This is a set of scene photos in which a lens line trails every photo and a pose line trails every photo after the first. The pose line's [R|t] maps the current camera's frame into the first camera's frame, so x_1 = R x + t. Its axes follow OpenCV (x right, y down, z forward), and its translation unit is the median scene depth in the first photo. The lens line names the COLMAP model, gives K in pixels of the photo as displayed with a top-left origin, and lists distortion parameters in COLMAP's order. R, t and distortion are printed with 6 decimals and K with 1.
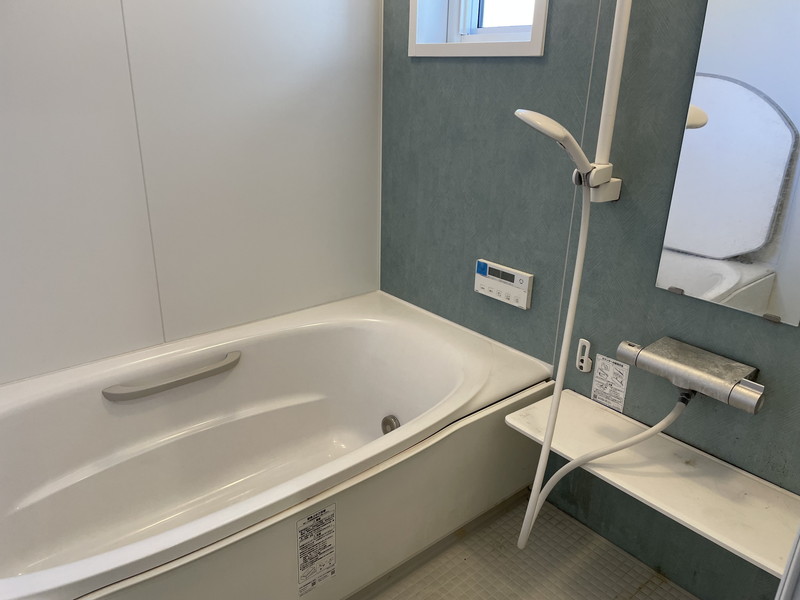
lens RADIAL K [[603.0, 0, 399.8], [0, 603.0, 300.5], [0, 0, 1]] dist [0.011263, -0.000877]
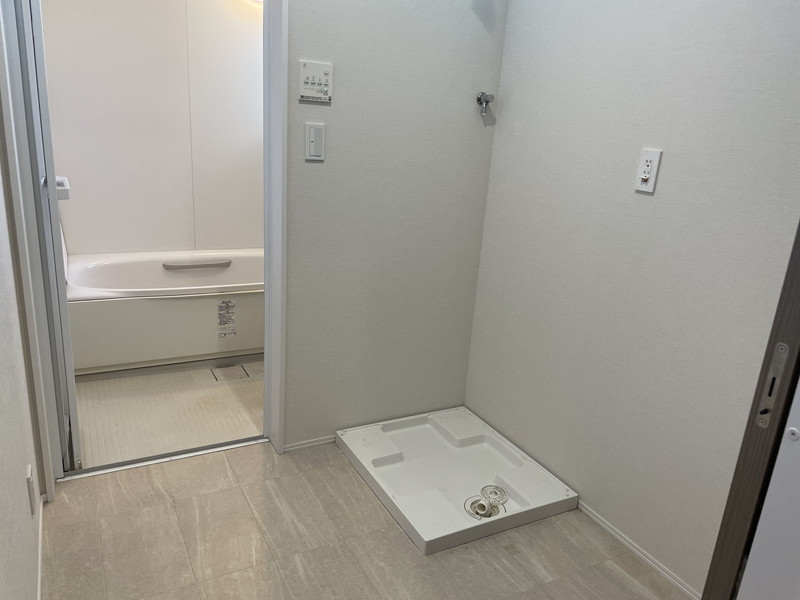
lens RADIAL K [[603.0, 0, 400.0], [0, 603.0, 300.2], [0, 0, 1]] dist [0.011263, -0.000877]
pose [[0.977259, 0.098263, -0.187908, 0.989488], [-0.112607, 0.991363, -0.067221, 0.415706], [0.179680, 0.086852, 0.979884, -1.267339]]
